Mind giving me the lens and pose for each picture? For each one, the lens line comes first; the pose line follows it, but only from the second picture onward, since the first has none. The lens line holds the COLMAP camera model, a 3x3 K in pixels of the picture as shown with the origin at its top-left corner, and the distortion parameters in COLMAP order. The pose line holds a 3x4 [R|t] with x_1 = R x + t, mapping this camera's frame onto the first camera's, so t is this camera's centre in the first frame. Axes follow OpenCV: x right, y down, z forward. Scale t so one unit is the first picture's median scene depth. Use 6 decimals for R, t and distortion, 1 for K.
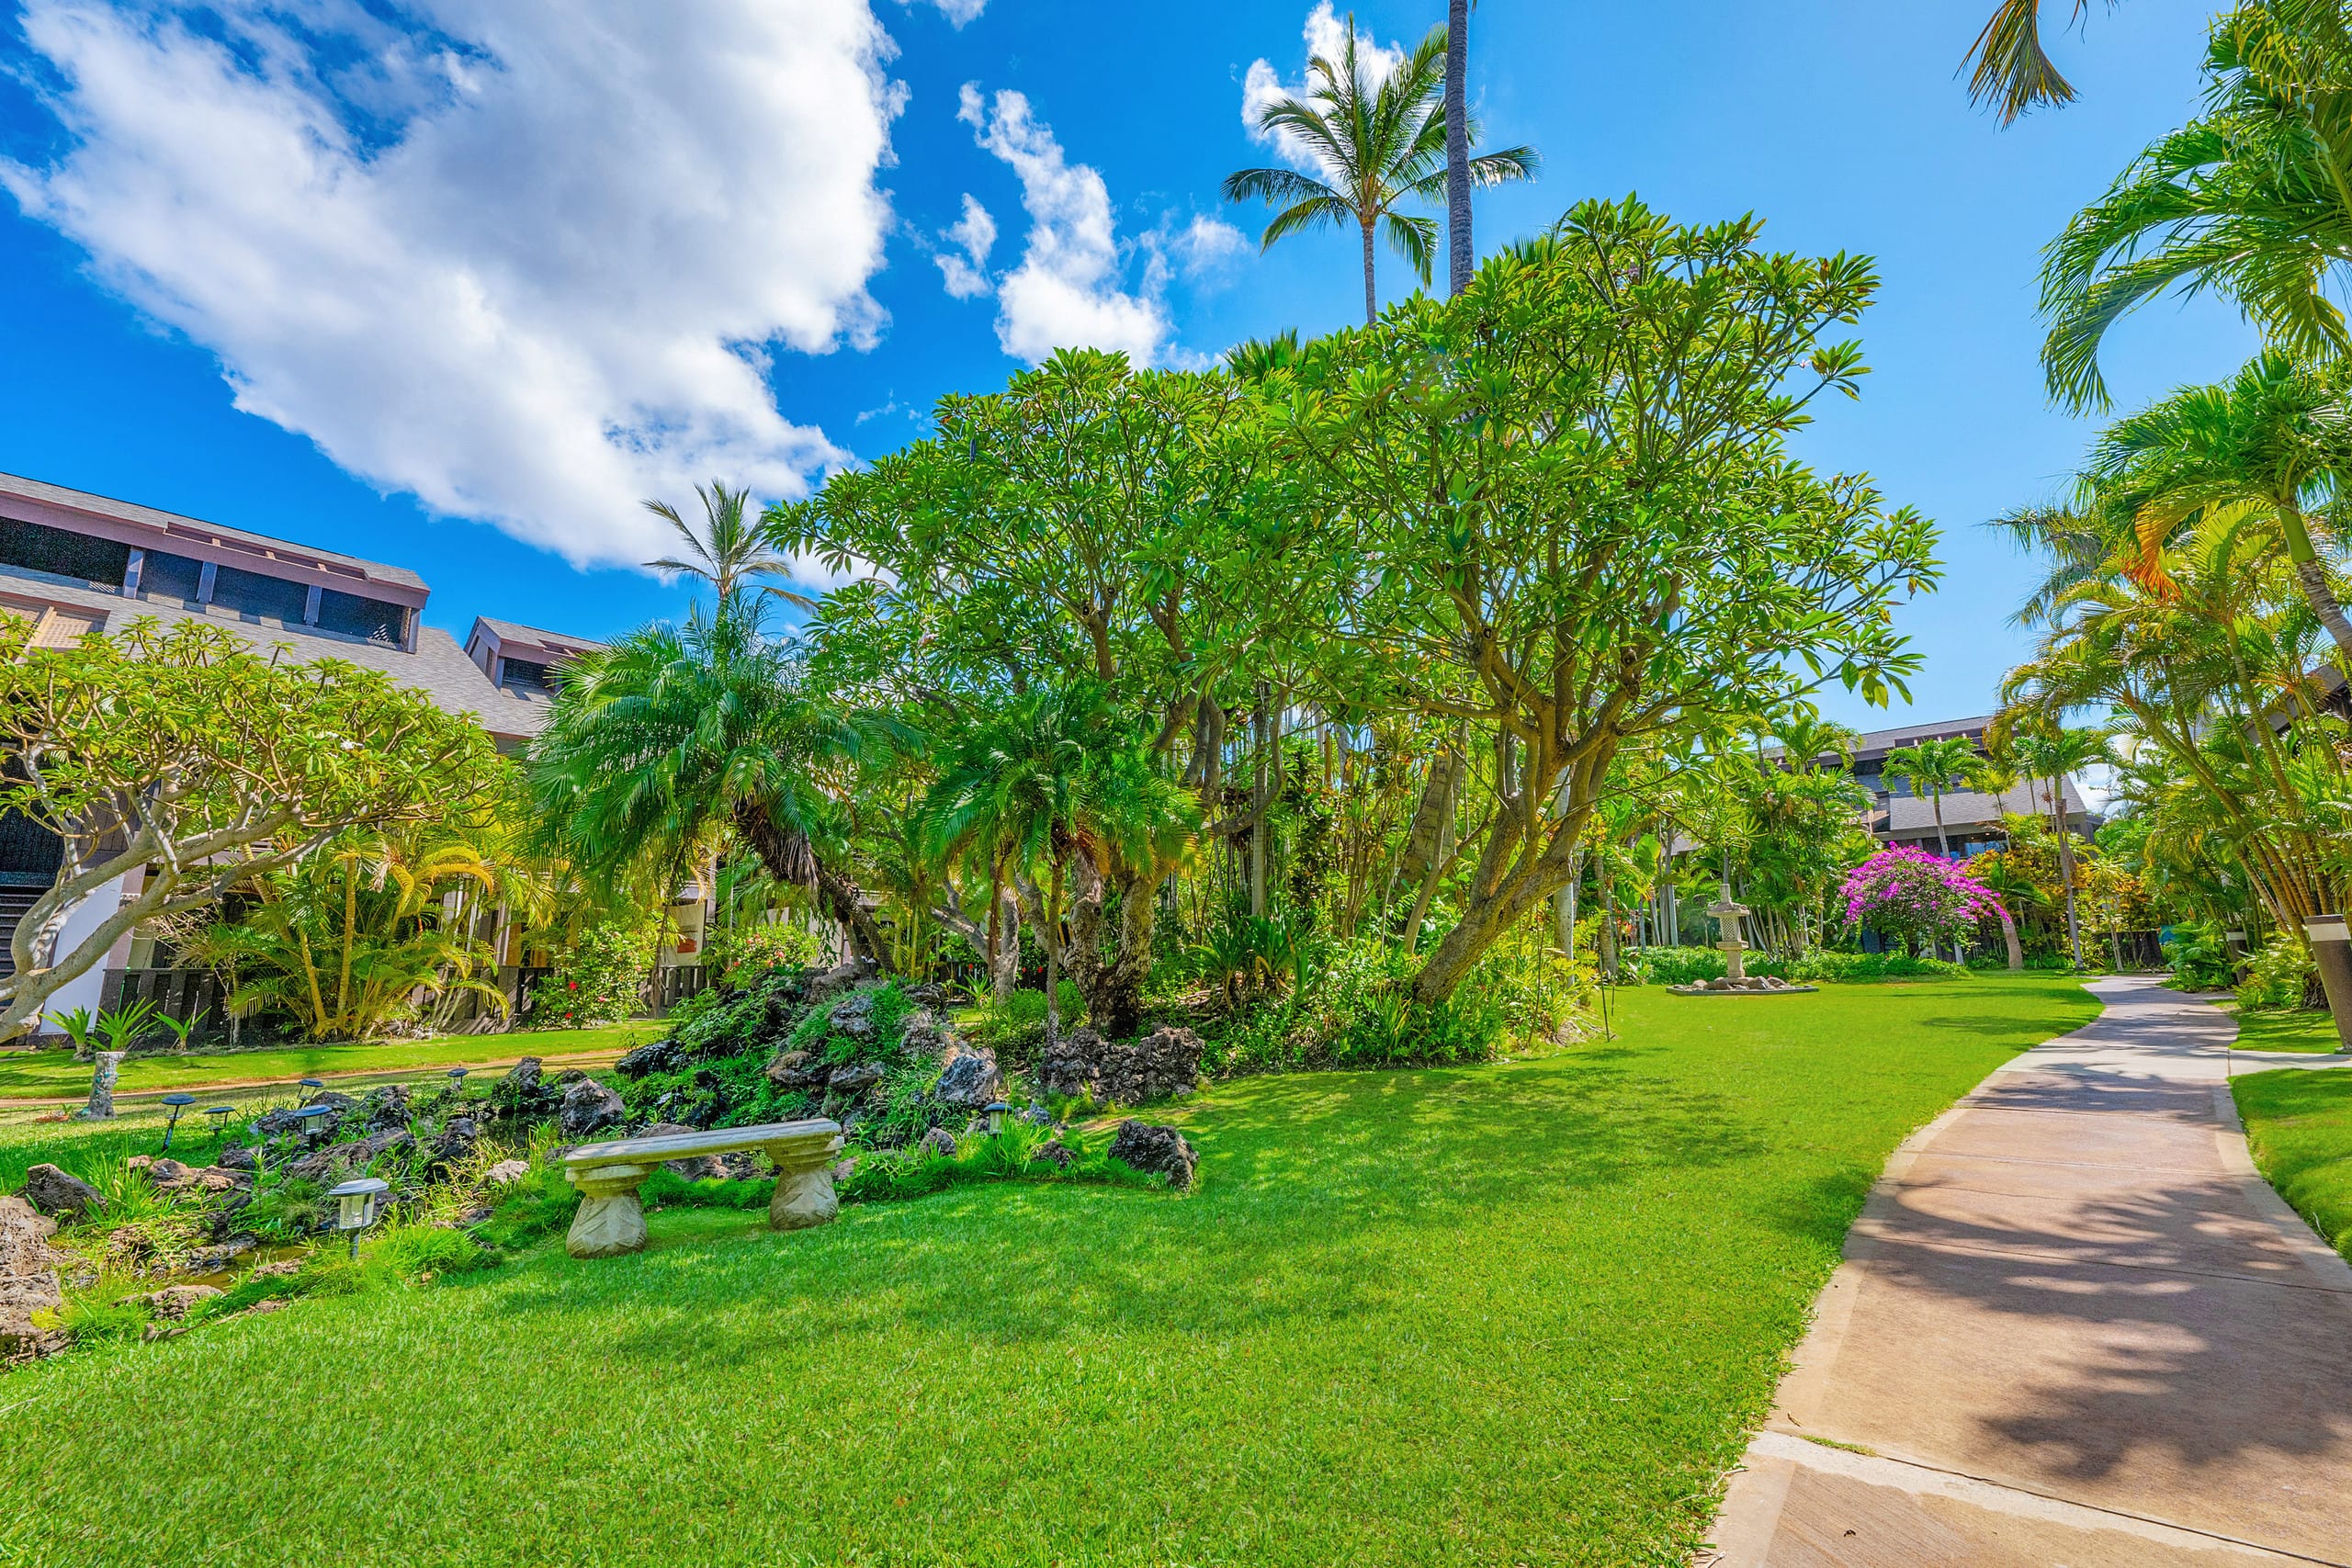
lens RADIAL K [[929.4, 0, 1173.1], [0, 929.4, 793.0], [0, 0, 1]] dist [-0.000453, 0.000302]
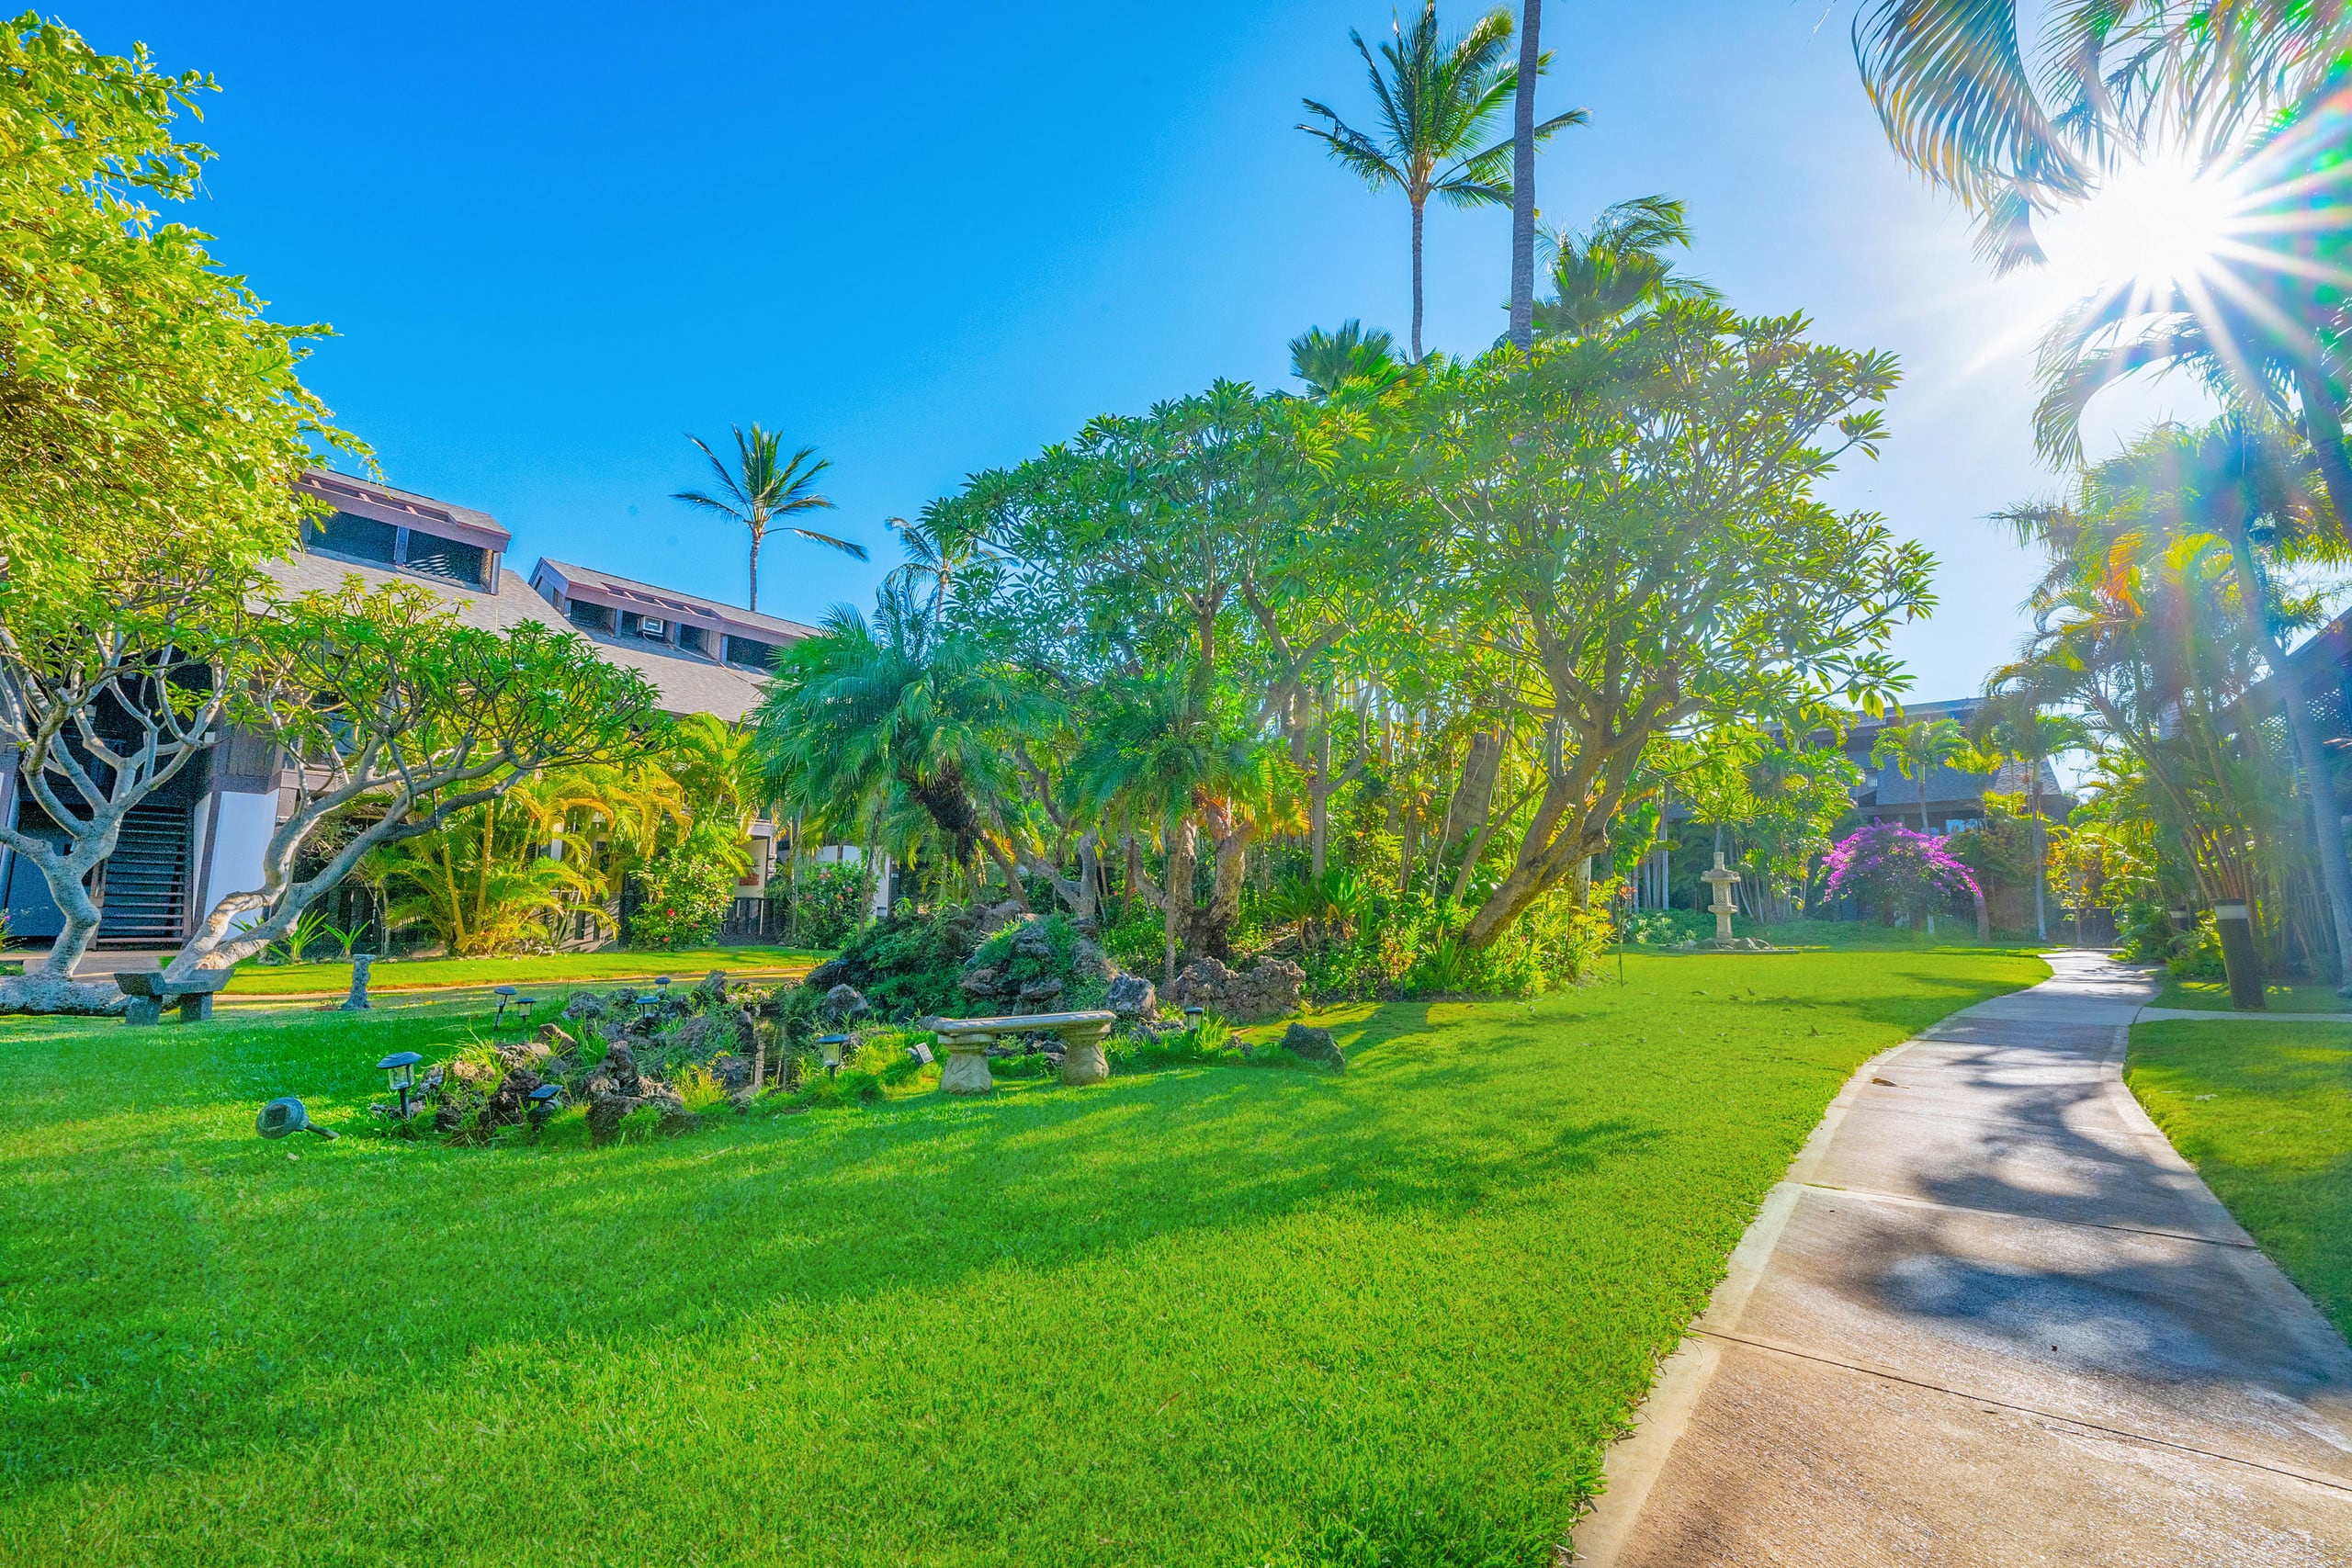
lens RADIAL K [[929.4, 0, 1173.6], [0, 929.4, 793.2], [0, 0, 1]] dist [-0.000453, 0.000302]
pose [[0.999425, 0.032286, 0.010397, -0.084706], [-0.032816, 0.997909, 0.055679, -0.015375], [-0.008577, -0.055988, 0.998395, -0.107198]]
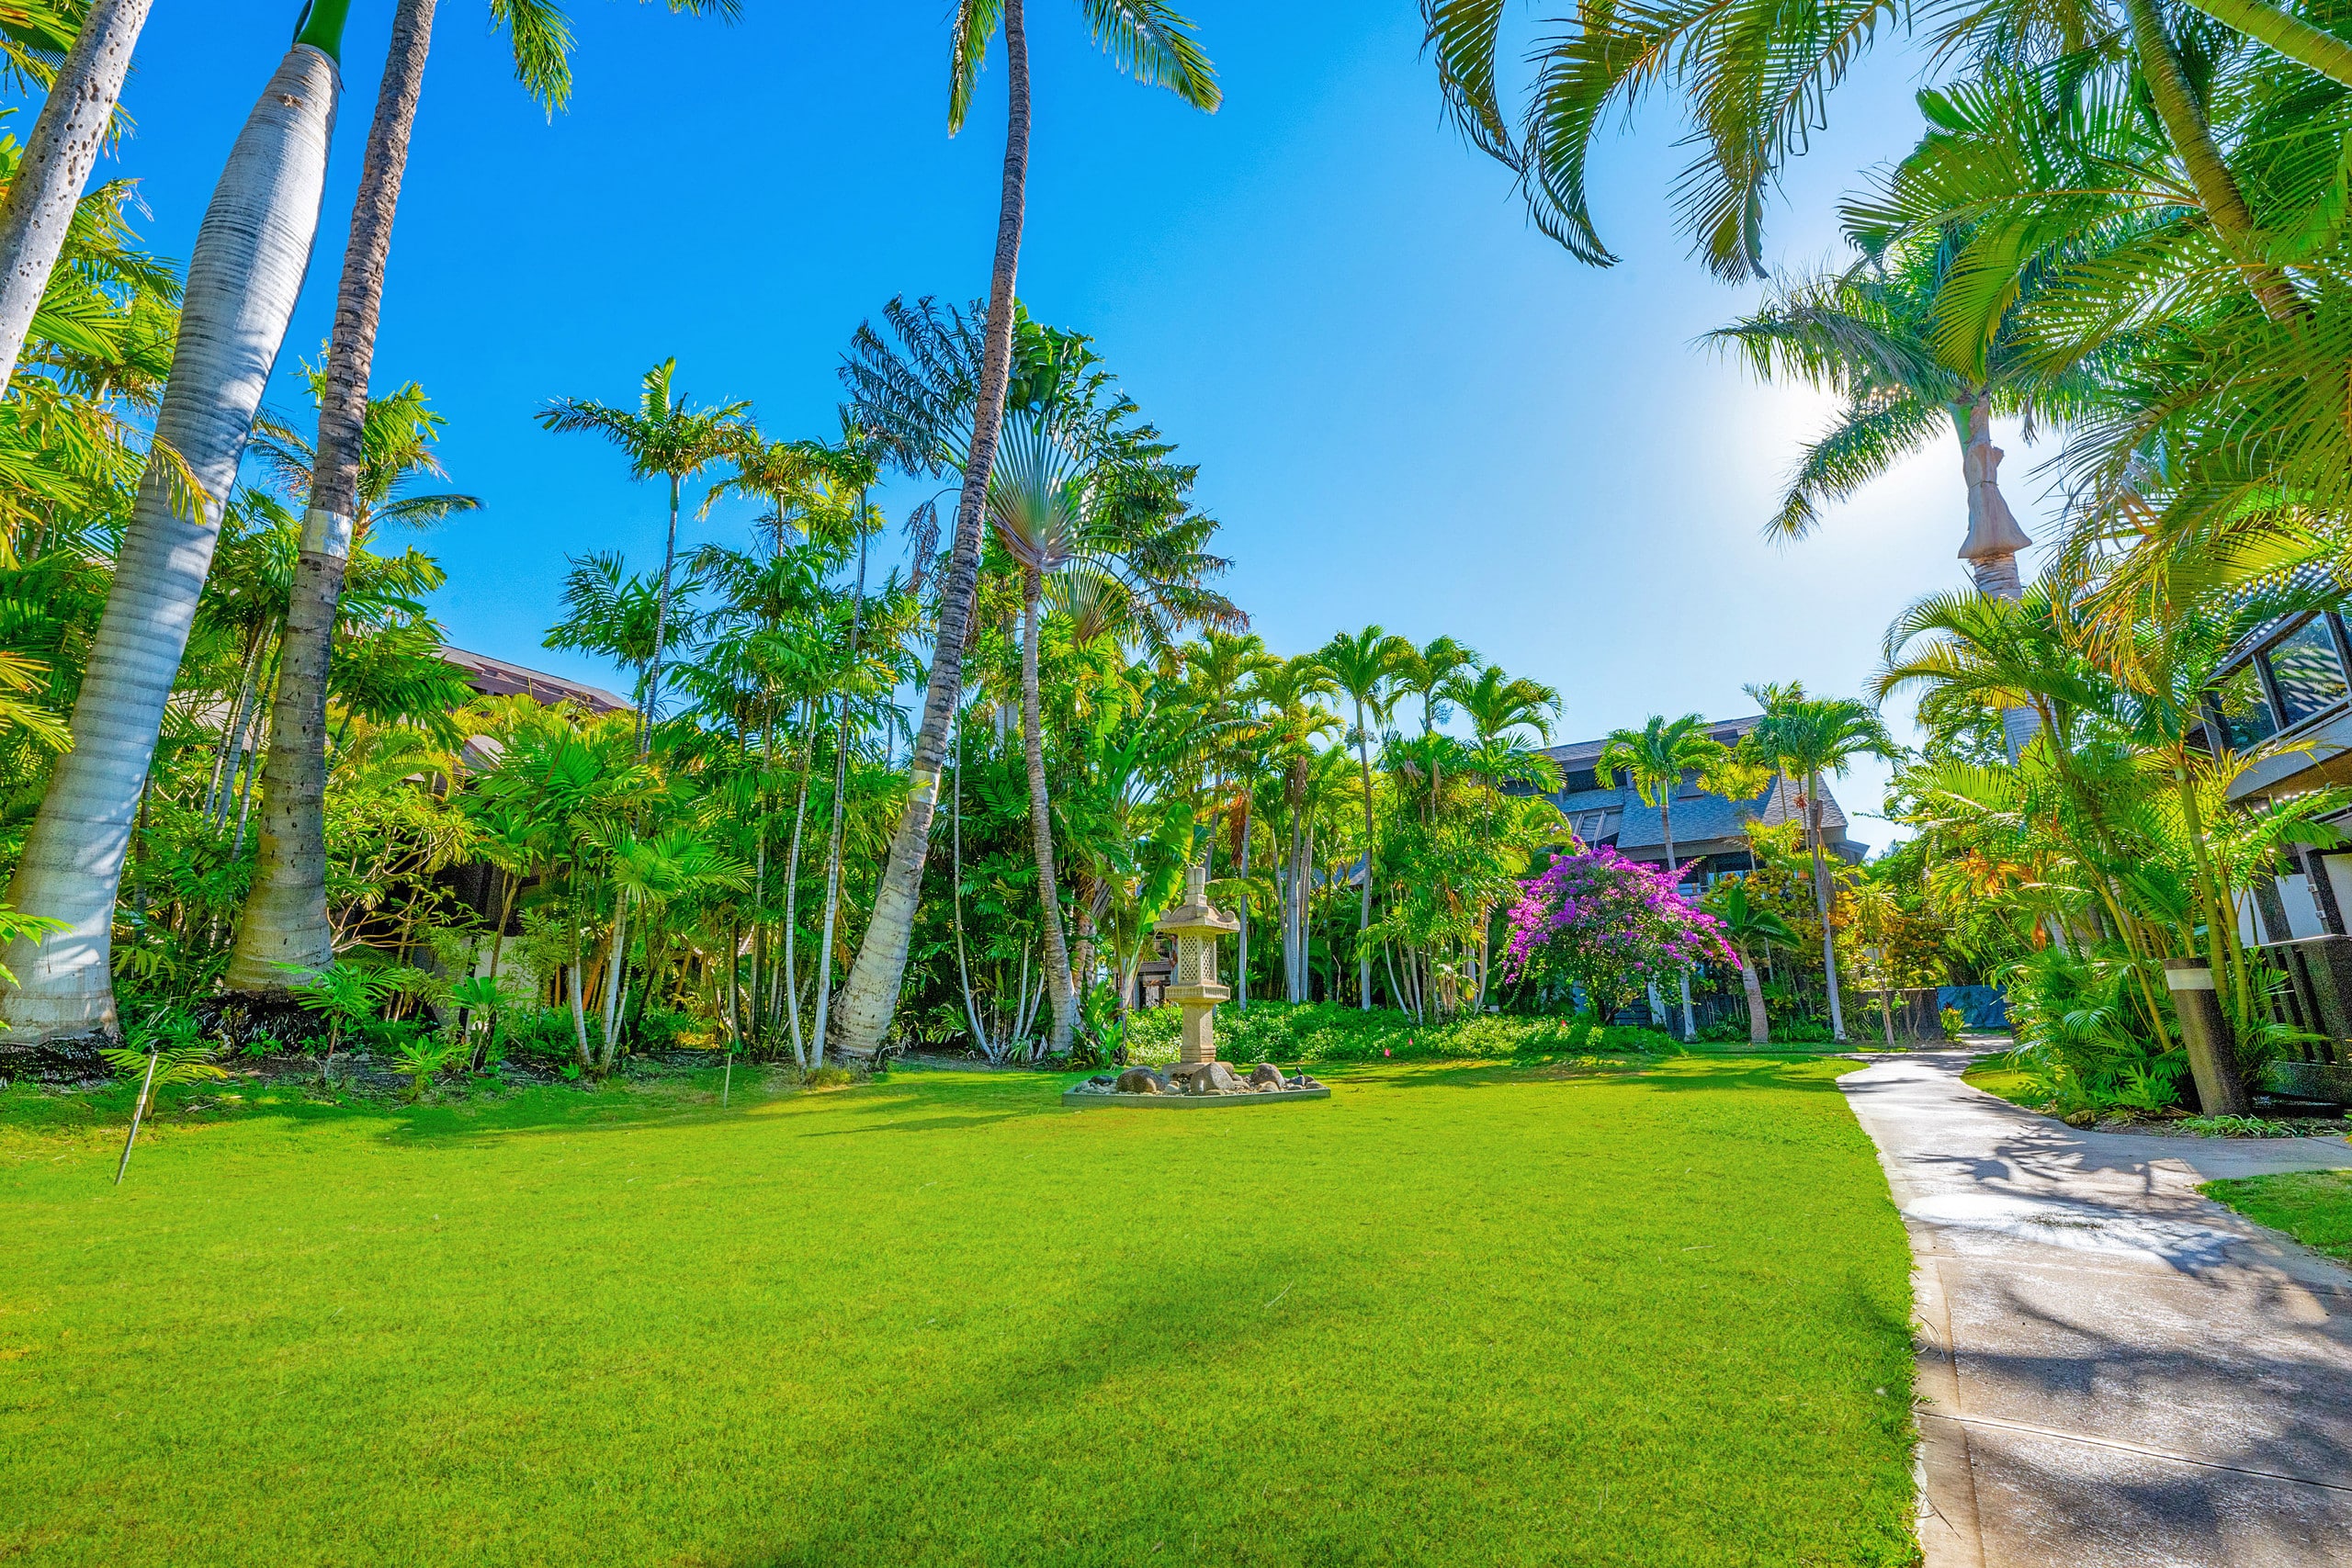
lens RADIAL K [[929.4, 0, 1177.7], [0, 929.4, 791.7], [0, 0, 1]] dist [-0.000453, 0.000302]
pose [[0.987590, 0.049619, 0.149009, 0.839349], [-0.040830, 0.997273, -0.061475, 0.145983], [-0.151653, 0.054628, 0.986923, 0.851329]]
